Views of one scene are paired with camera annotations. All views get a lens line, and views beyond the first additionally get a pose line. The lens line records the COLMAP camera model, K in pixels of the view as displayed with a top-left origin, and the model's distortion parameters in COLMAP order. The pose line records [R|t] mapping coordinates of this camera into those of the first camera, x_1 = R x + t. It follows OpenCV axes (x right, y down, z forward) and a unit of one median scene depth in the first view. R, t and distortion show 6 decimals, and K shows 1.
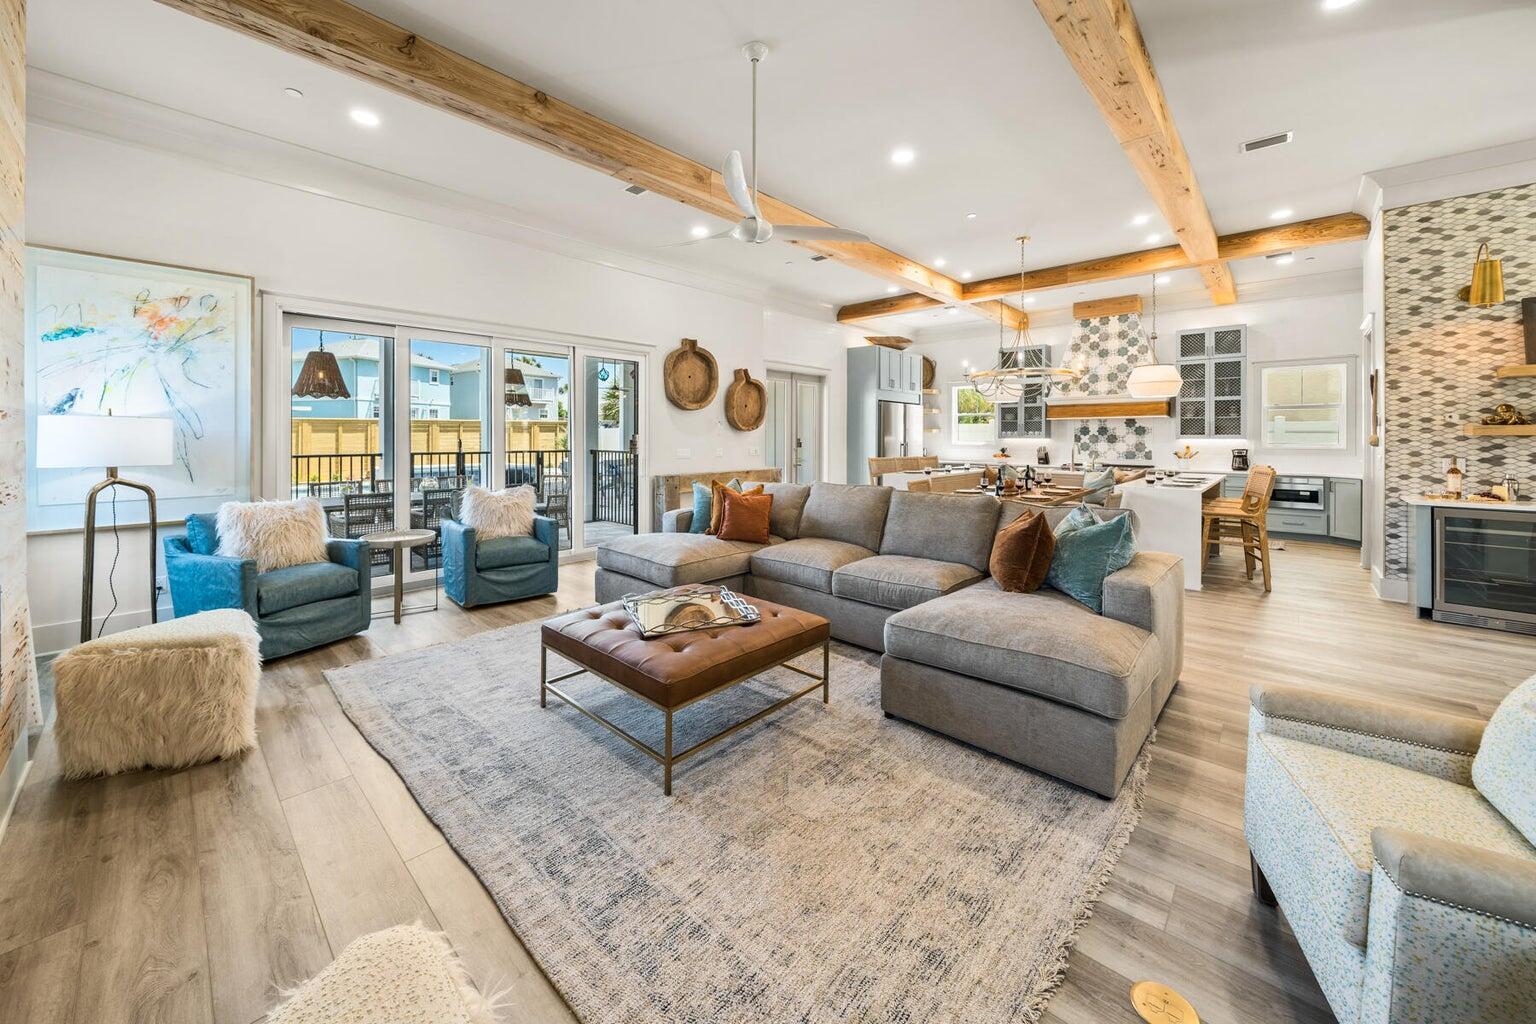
lens RADIAL K [[569.7, 0, 764.6], [0, 569.7, 441.4], [0, 0, 1]] dist [0.000324, -0.000016]
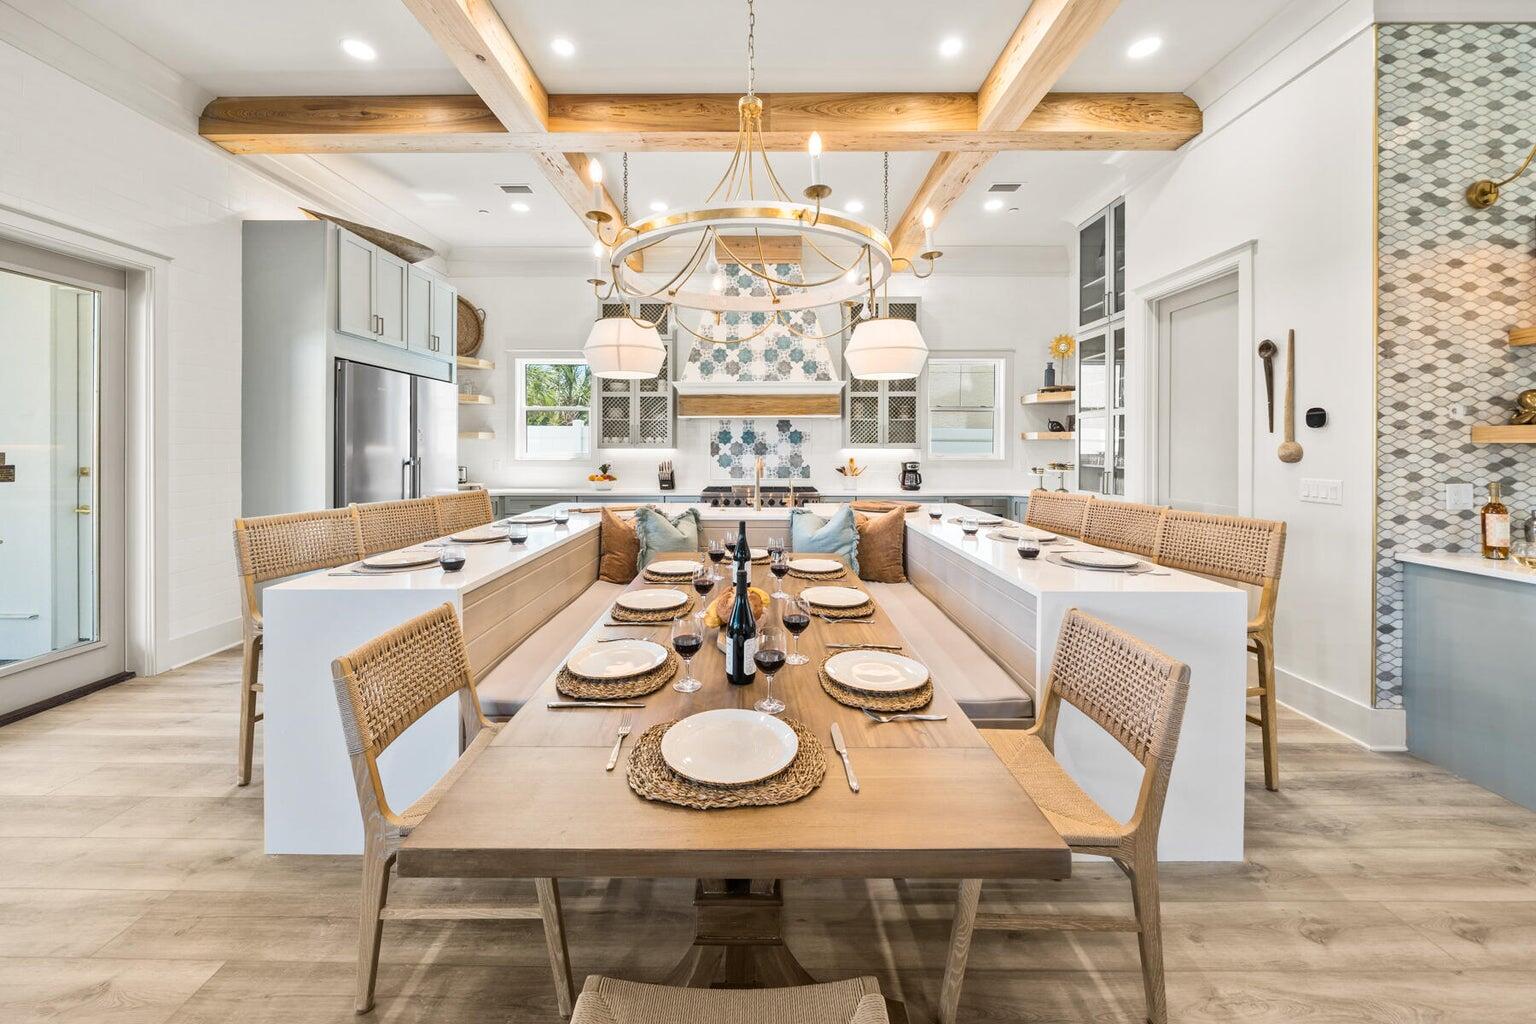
lens RADIAL K [[569.7, 0, 764.6], [0, 569.7, 441.4], [0, 0, 1]] dist [0.000324, -0.000016]
pose [[0.731948, 0.004614, 0.681345, 0.171028], [0.006233, 0.999890, -0.013468, -0.004903], [-0.681332, 0.014105, 0.731838, 0.569891]]
